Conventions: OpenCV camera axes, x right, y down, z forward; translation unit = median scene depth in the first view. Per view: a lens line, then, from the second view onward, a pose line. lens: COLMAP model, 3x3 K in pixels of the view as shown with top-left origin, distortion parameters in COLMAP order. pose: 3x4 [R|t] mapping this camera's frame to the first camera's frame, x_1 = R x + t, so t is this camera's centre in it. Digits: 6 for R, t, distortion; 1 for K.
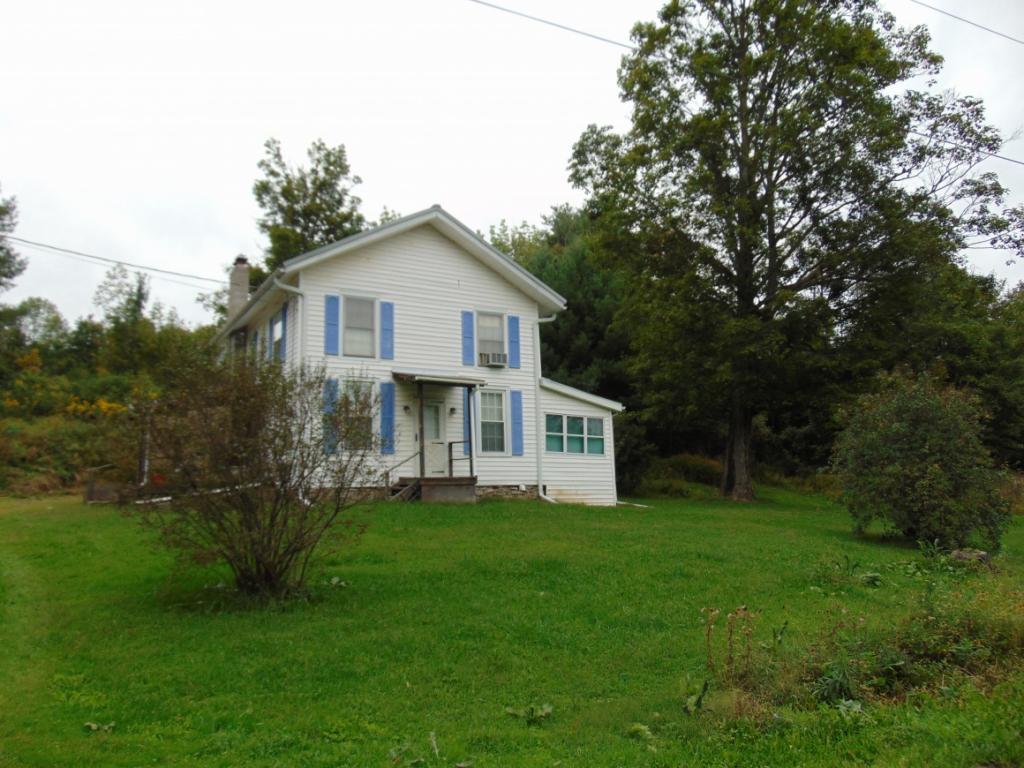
lens RADIAL K [[755.3, 0, 513.7], [0, 755.3, 359.1], [0, 0, 1]] dist [-0.028457, 0.027208]
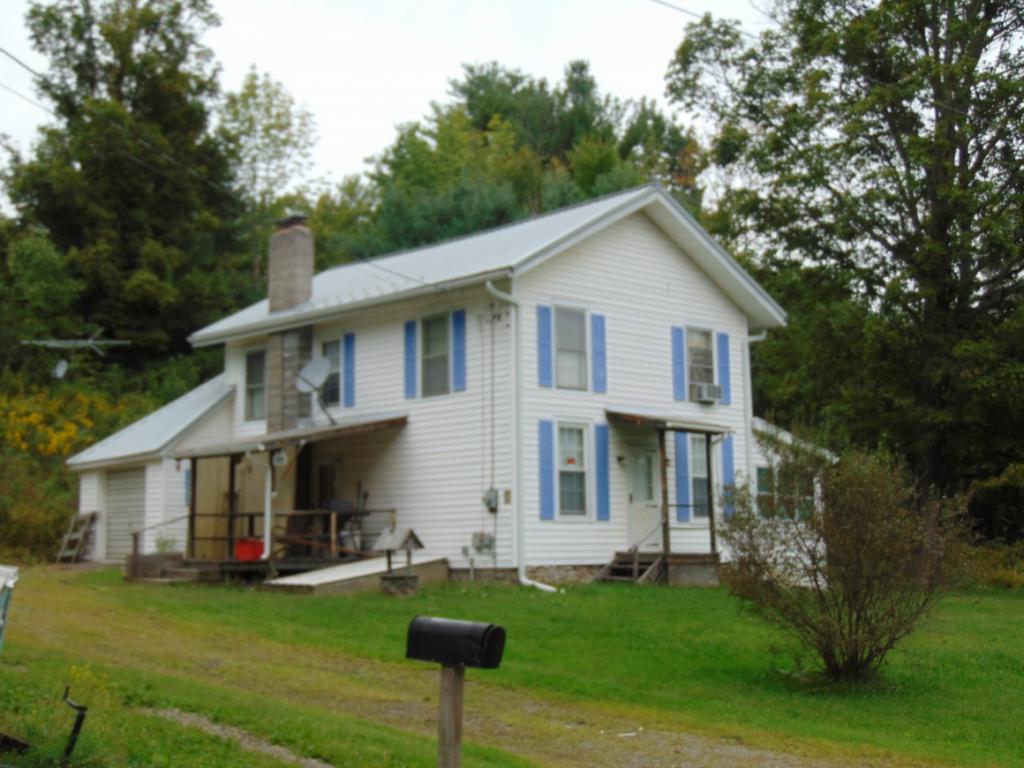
lens RADIAL K [[1448.0, 0, 522.8], [0, 1448.0, 324.6], [0, 0, 1]] dist [-0.015193, 0.000000]
pose [[0.974283, 0.049252, 0.219877, -0.499752], [-0.053333, 0.998497, 0.012660, -0.072322], [-0.218923, -0.024061, 0.975445, -0.334575]]
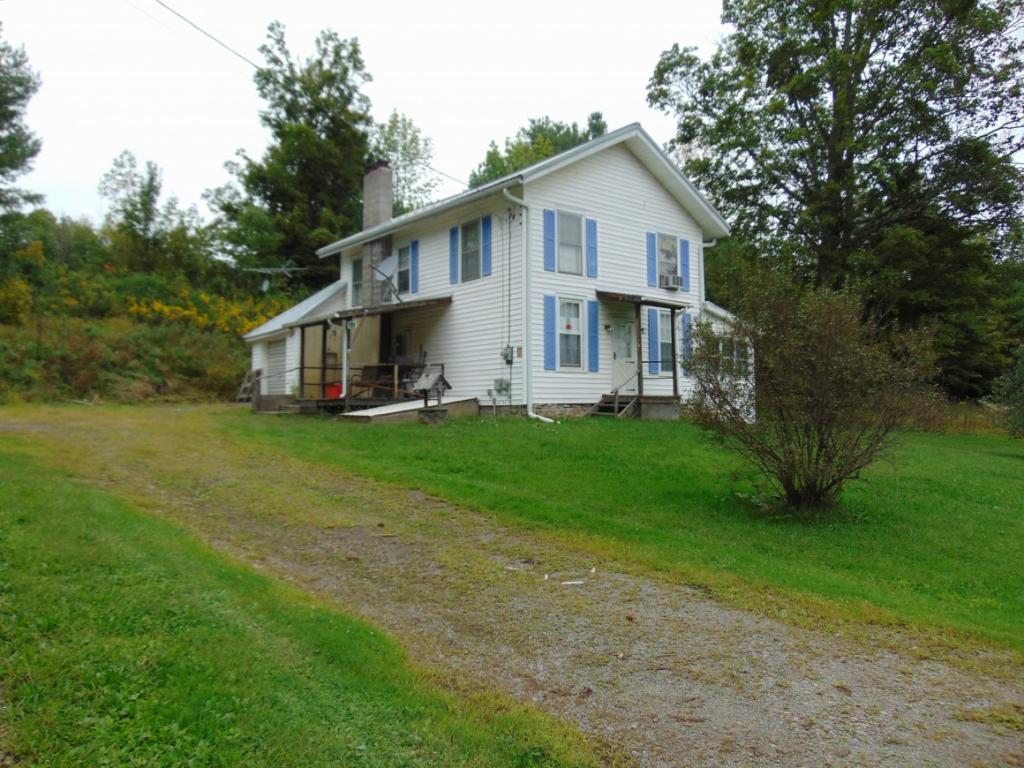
lens RADIAL K [[755.3, 0, 515.8], [0, 755.3, 364.5], [0, 0, 1]] dist [-0.028457, 0.027208]
pose [[0.988345, 0.030157, 0.149215, -0.369814], [-0.047892, 0.992009, 0.116727, 0.002115], [-0.144503, -0.122512, 0.981891, 0.014899]]
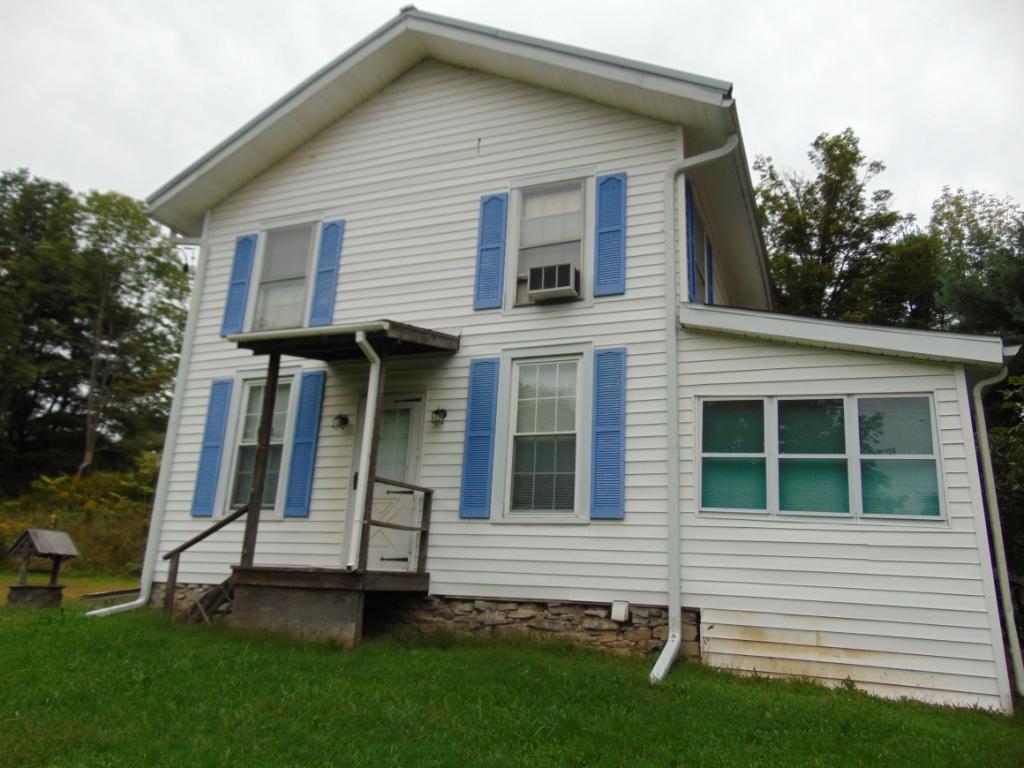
lens RADIAL K [[755.3, 0, 513.6], [0, 755.3, 373.5], [0, 0, 1]] dist [-0.028457, 0.027208]
pose [[0.611713, -0.174651, -0.771559, 0.260537], [0.085548, 0.984209, -0.154962, 0.106152], [0.786440, 0.028787, 0.616995, 0.708407]]
